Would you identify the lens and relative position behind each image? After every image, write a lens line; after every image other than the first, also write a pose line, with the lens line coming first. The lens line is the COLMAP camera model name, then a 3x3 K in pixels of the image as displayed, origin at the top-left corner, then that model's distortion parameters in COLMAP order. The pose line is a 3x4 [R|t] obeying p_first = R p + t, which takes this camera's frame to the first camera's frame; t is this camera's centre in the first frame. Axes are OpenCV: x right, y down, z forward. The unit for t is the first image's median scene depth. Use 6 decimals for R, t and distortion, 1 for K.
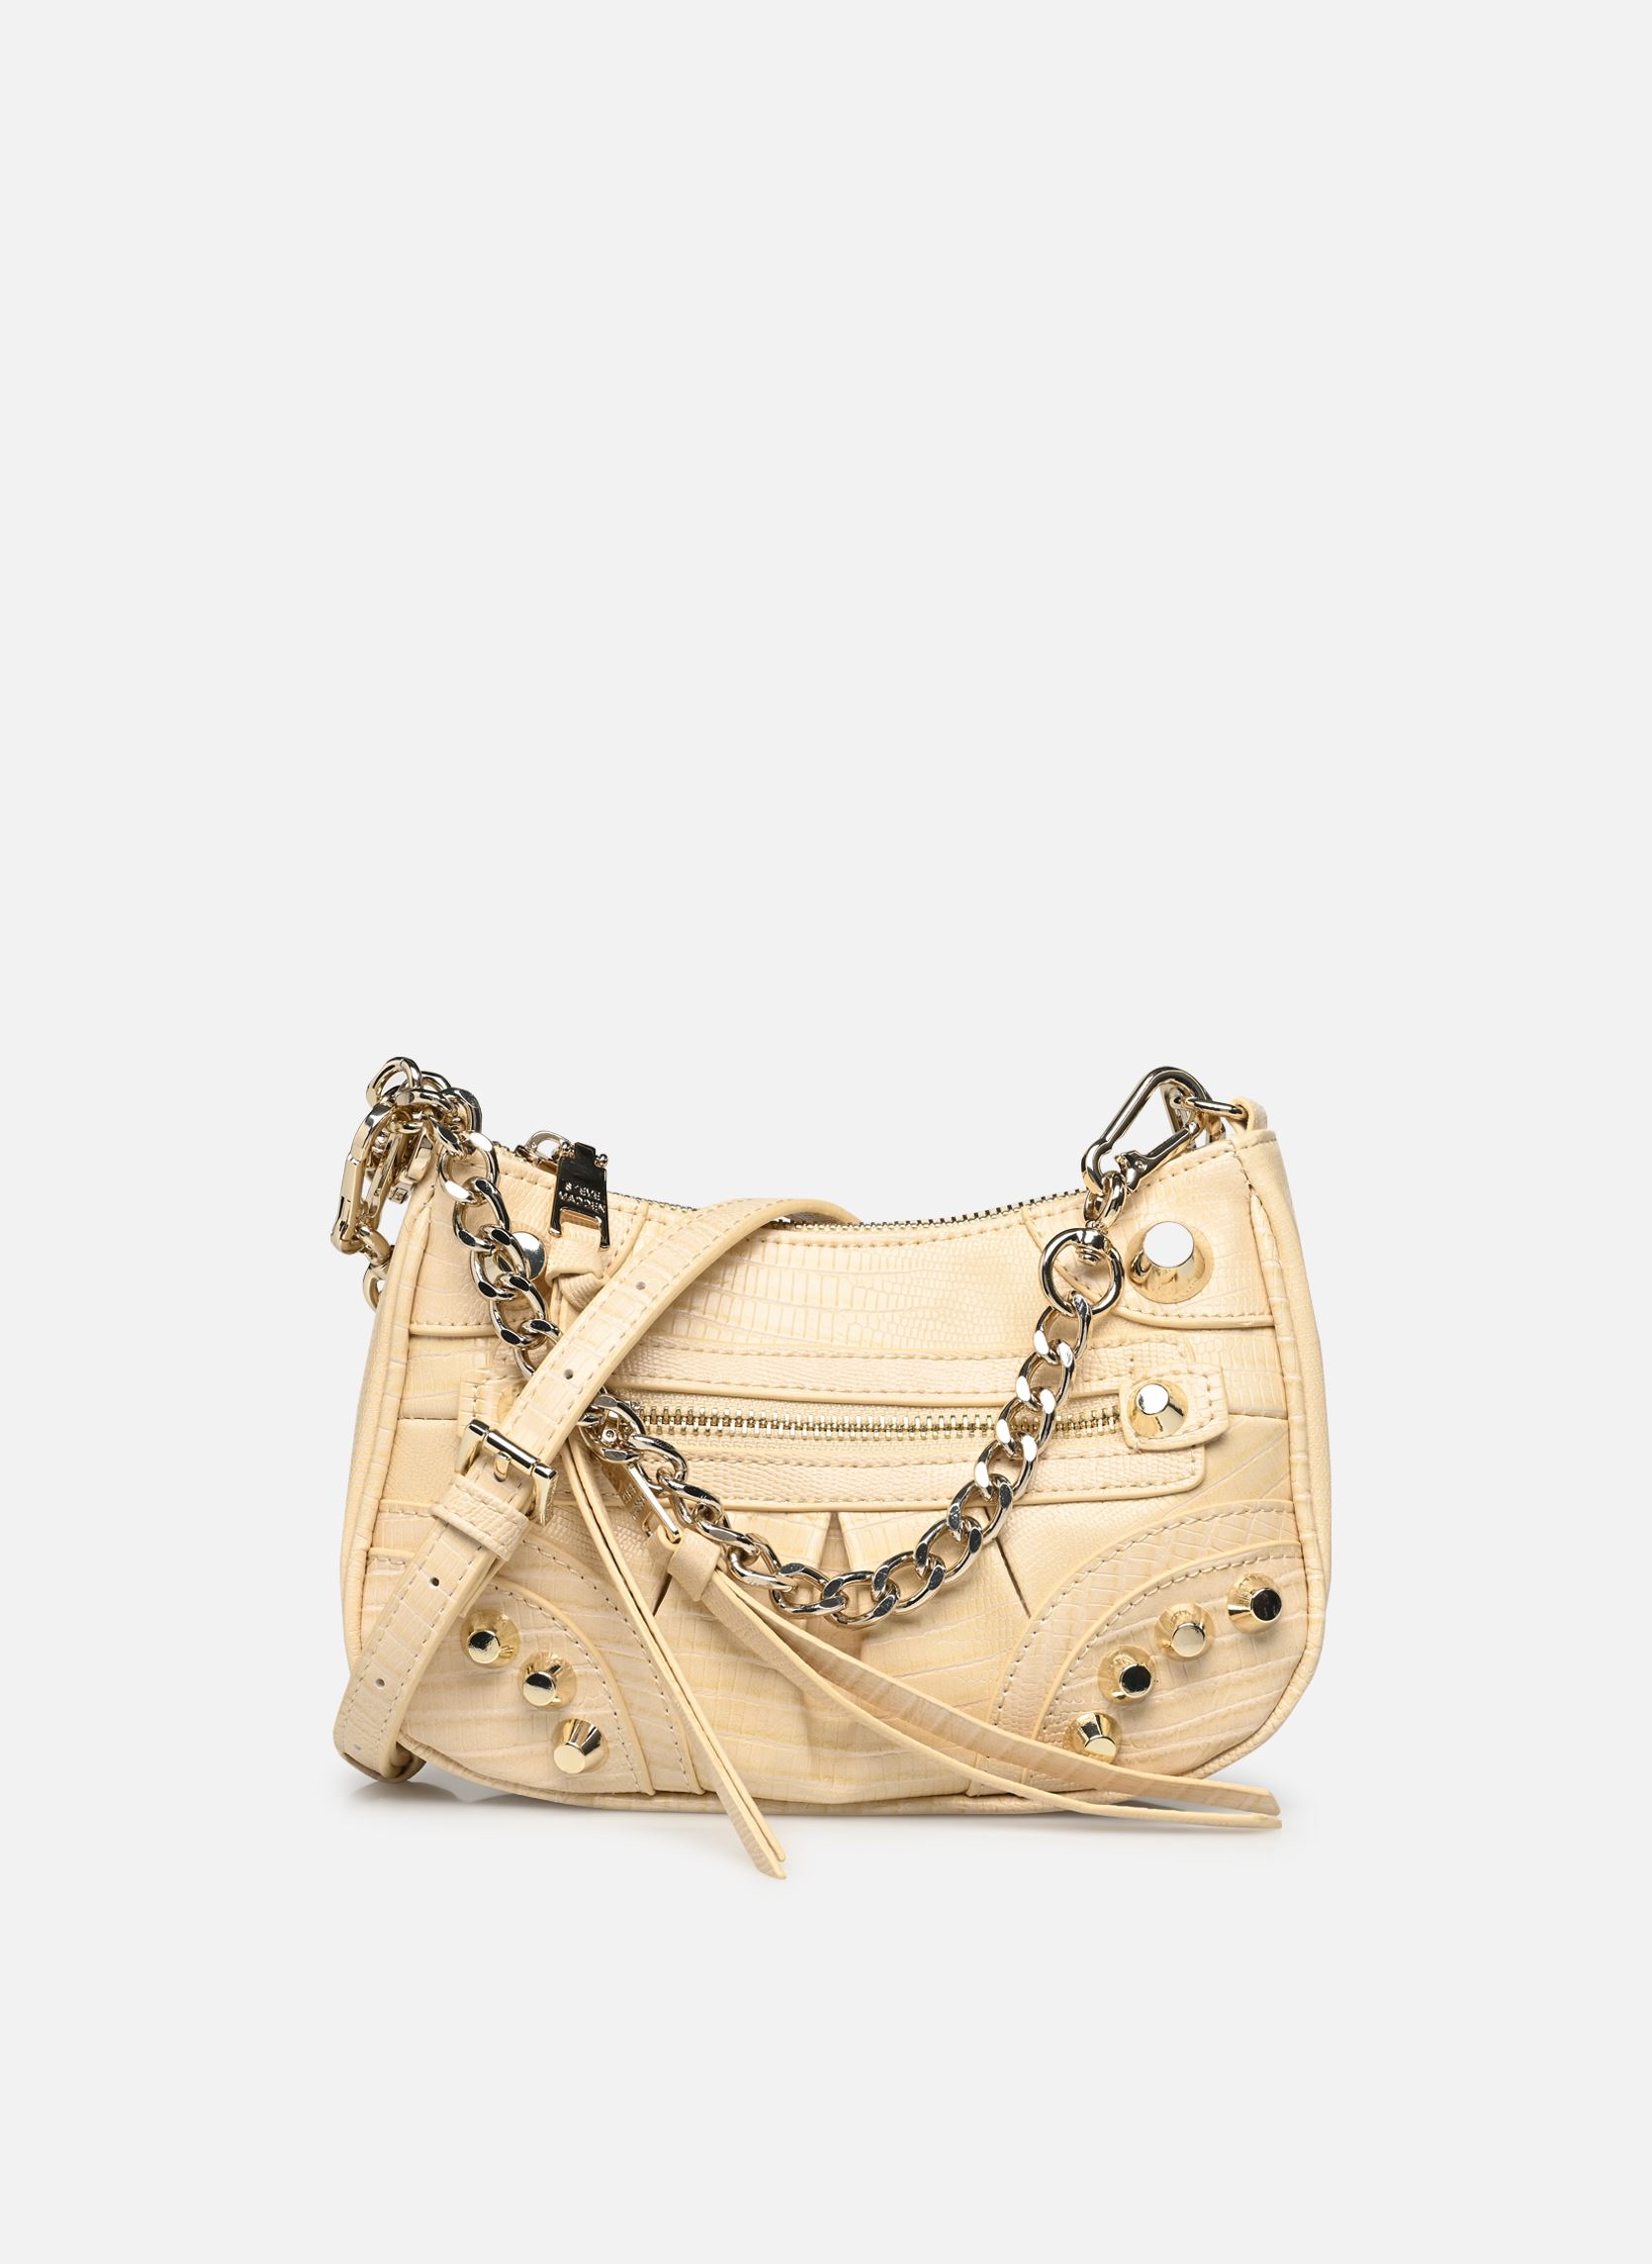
lens RADIAL K [[7376.6, 0, 825.9], [0, 7376.6, 1133.3], [0, 0, 1]] dist [-0.033805, 0.000000]
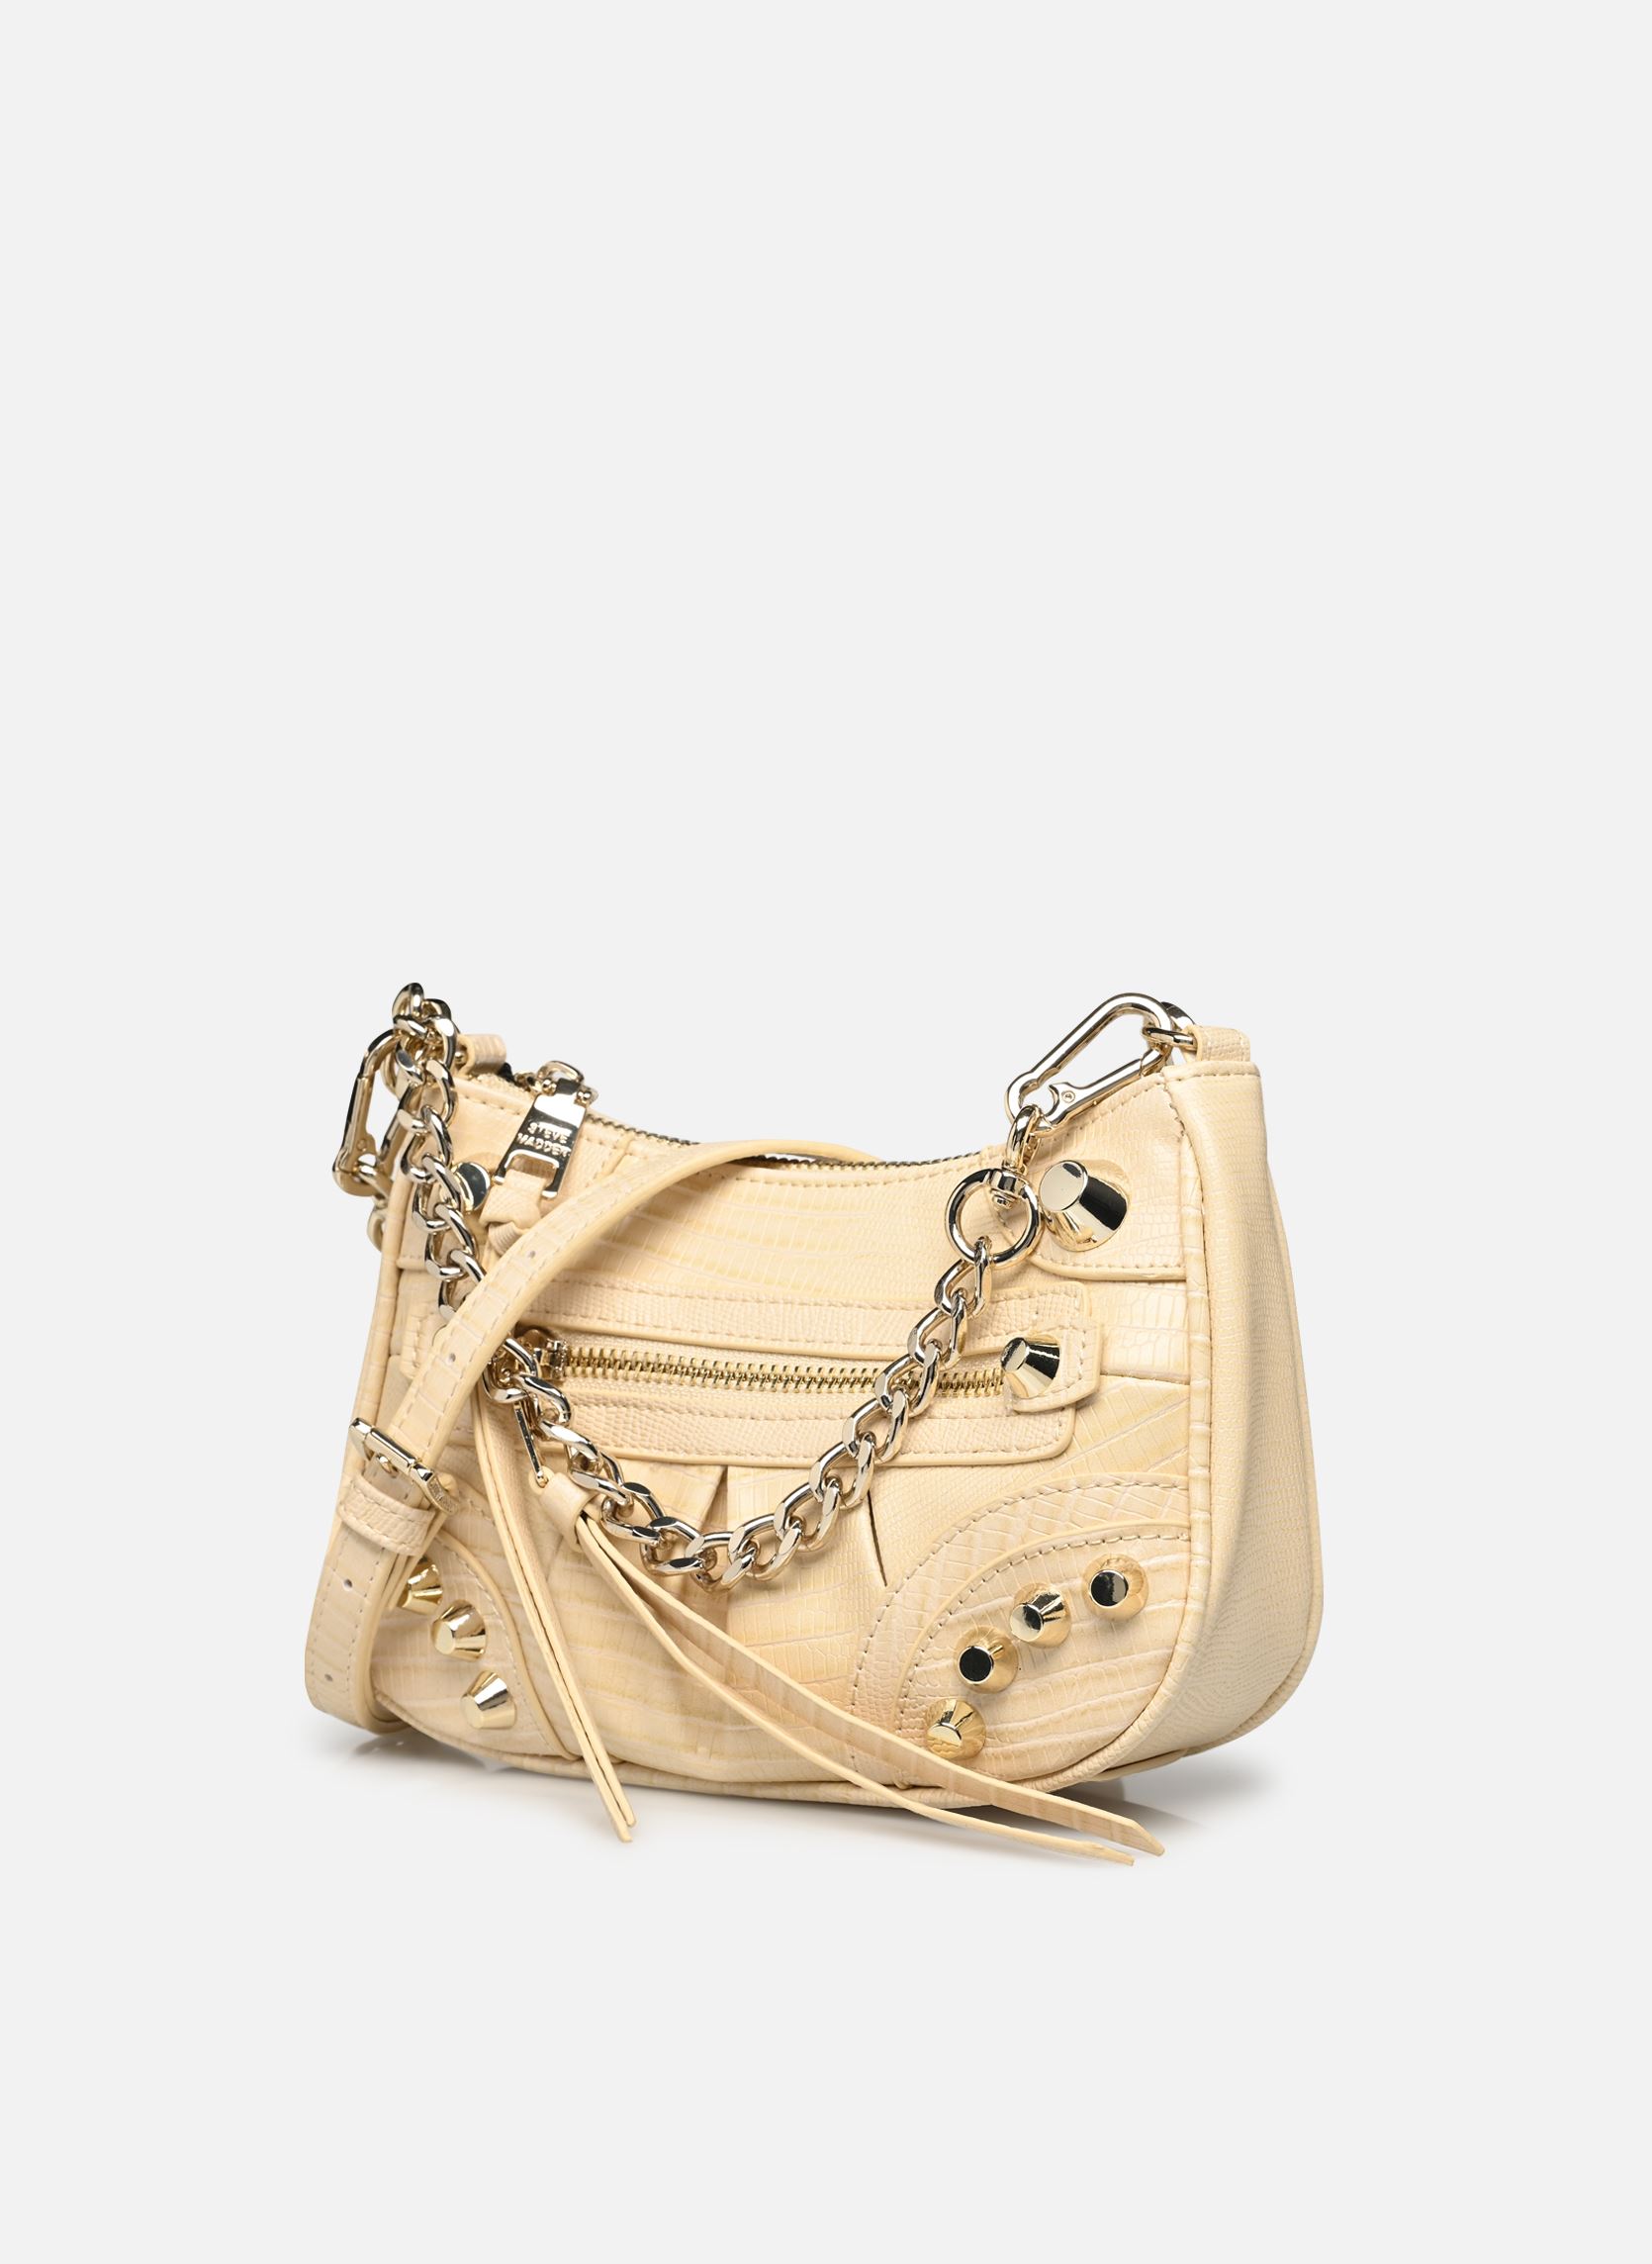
lens RADIAL K [[7376.6, 0, 826.1], [0, 7376.6, 1130.0], [0, 0, 1]] dist [-0.033805, 0.000000]
pose [[0.743874, 0.000189, -0.668320, 0.630506], [-0.027022, 0.999191, -0.029794, 0.036260], [0.667773, 0.040223, 0.743277, 0.314652]]
